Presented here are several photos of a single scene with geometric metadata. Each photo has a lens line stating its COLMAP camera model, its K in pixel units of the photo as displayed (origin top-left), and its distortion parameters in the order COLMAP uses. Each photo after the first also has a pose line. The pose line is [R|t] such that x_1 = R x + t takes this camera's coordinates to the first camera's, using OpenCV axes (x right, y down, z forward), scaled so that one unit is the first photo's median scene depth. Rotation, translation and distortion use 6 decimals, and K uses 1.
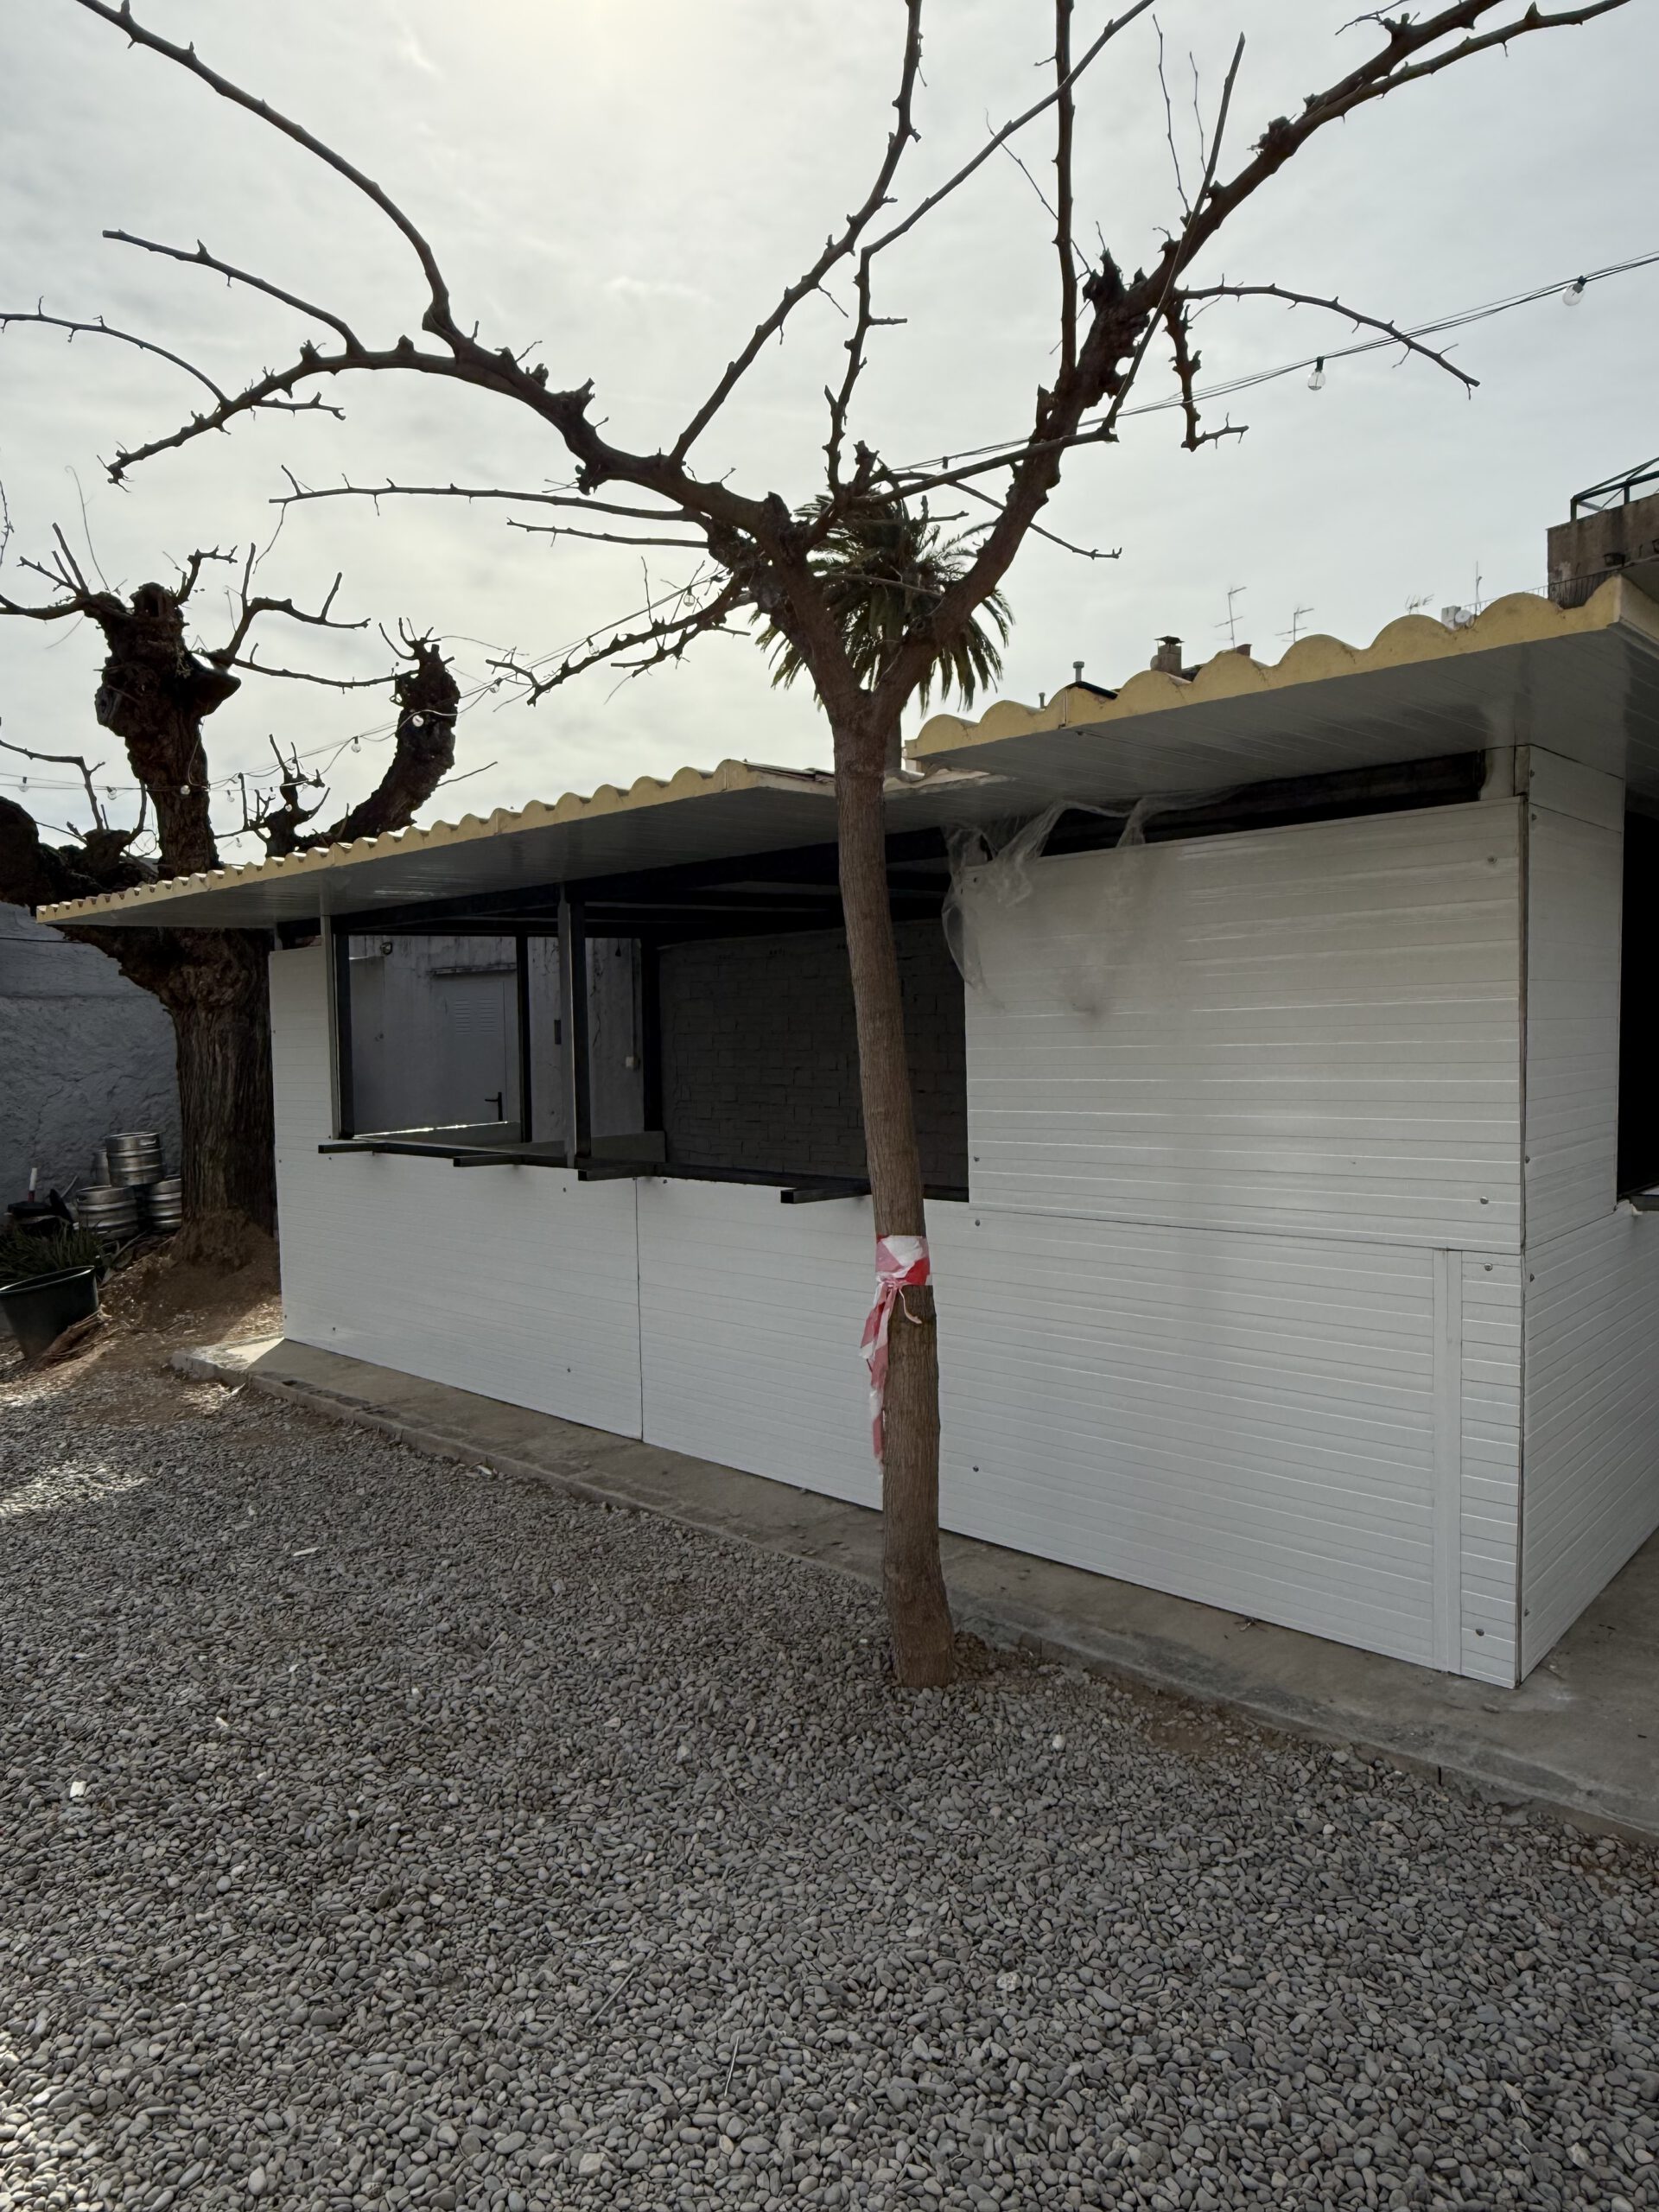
lens RADIAL K [[1430.6, 0, 829.5], [0, 1430.6, 1106.0], [0, 0, 1]] dist [0.001115, 0.000703]
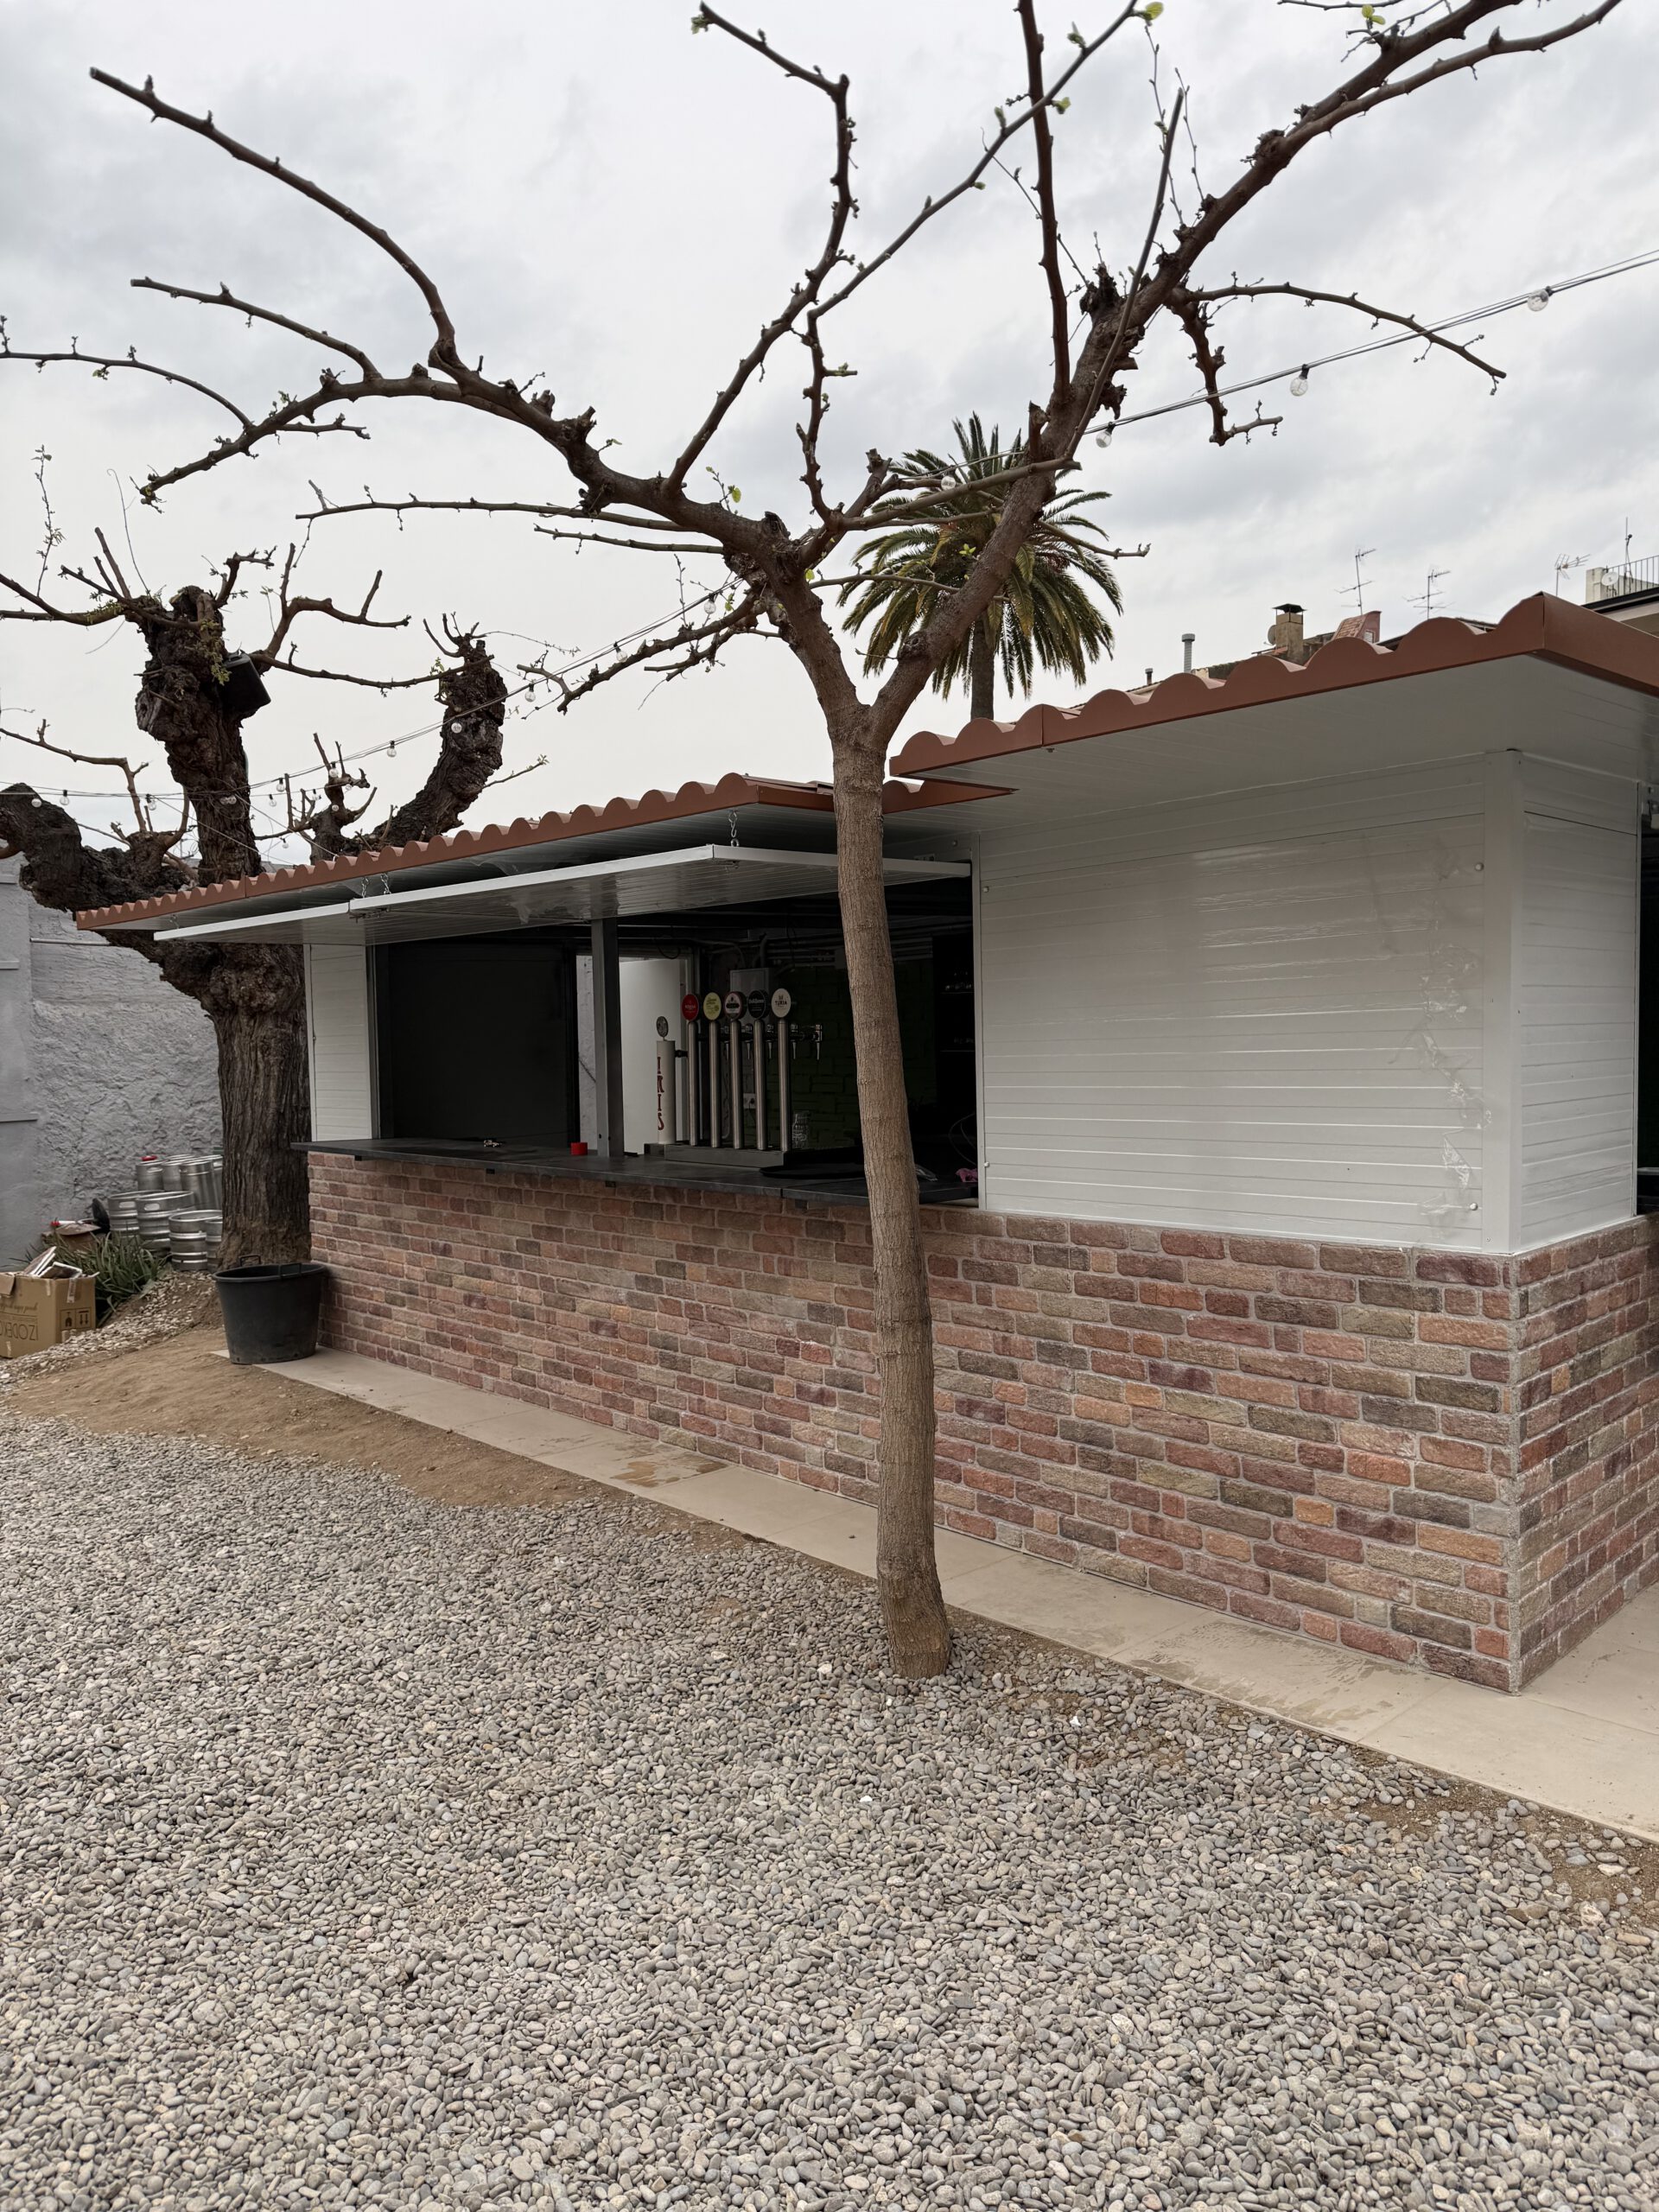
lens RADIAL K [[1543.5, 0, 829.5], [0, 1543.5, 1106.0], [0, 0, 1]] dist [0.048981, -0.057575]
pose [[0.998230, 0.002717, -0.059409, 0.053975], [-0.003187, 0.999964, -0.007814, 0.002919], [0.059386, 0.007989, 0.998203, -0.078852]]
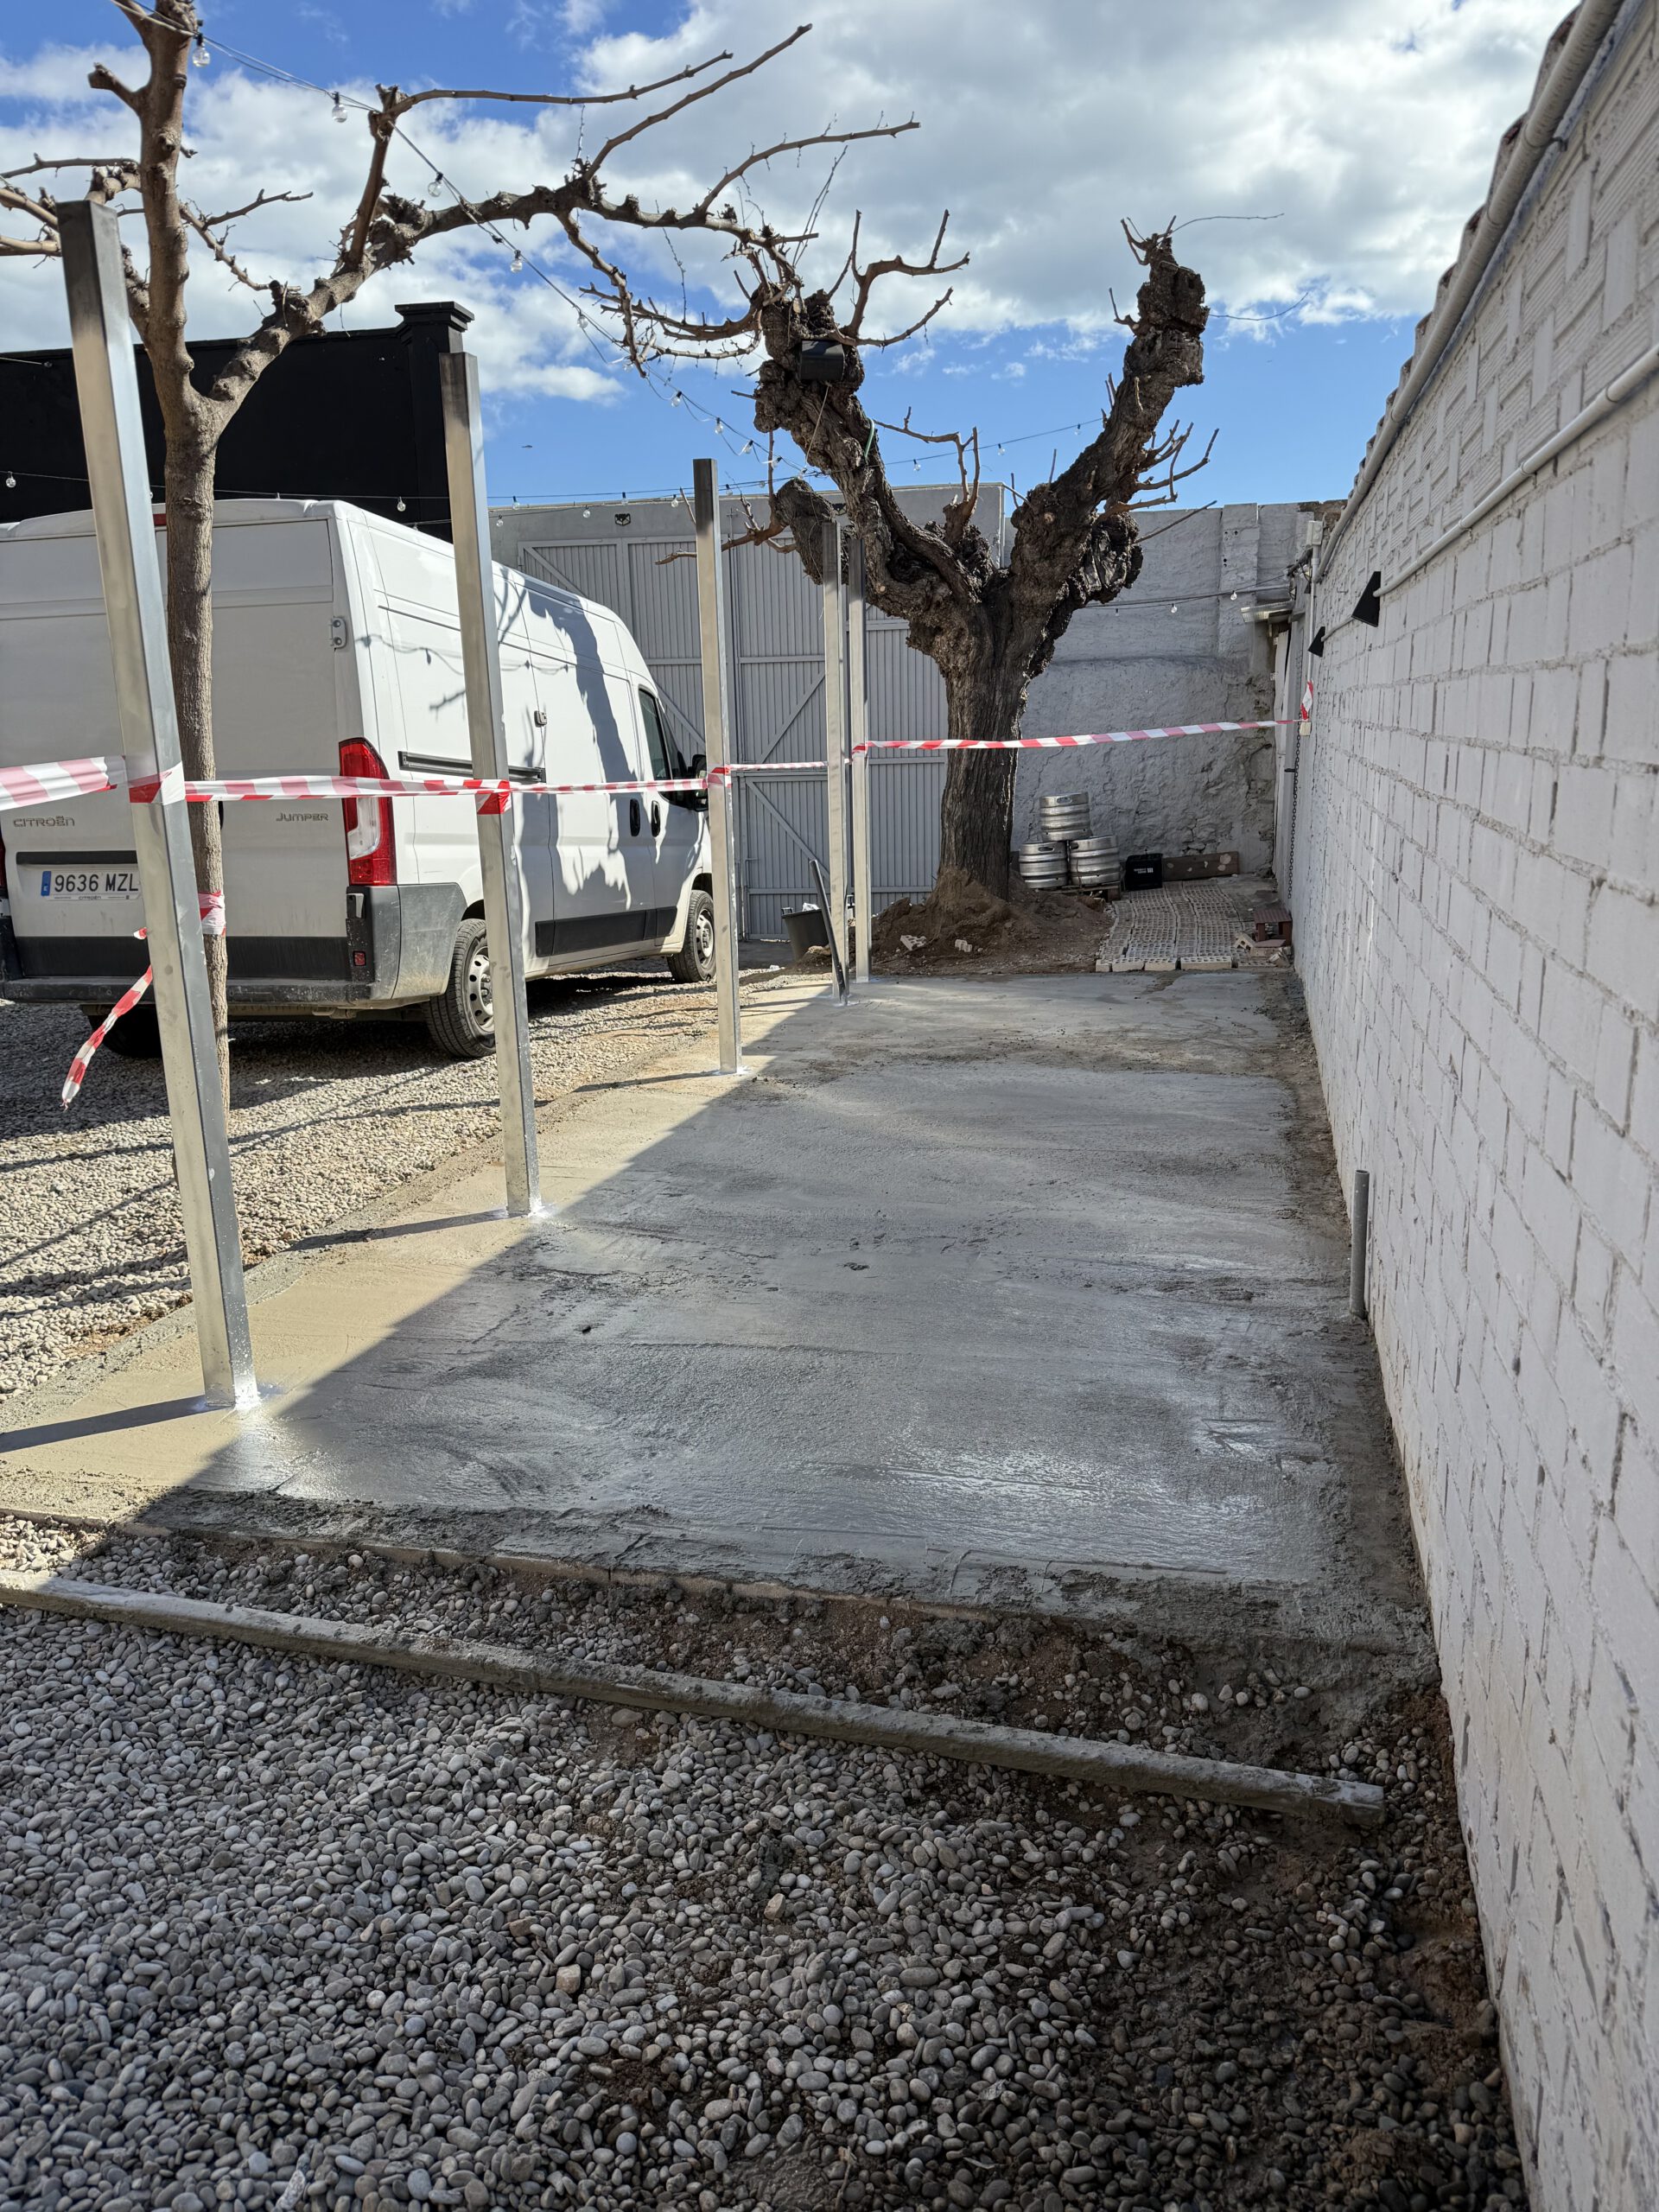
lens RADIAL K [[1543.5, 0, 829.5], [0, 1543.5, 1106.0], [0, 0, 1]] dist [0.048981, -0.057575]
pose [[0.476009, 0.224501, -0.850303, 1.212106], [-0.033915, 0.970835, 0.237338, -0.054751], [0.878786, -0.084137, 0.469741, 0.700863]]
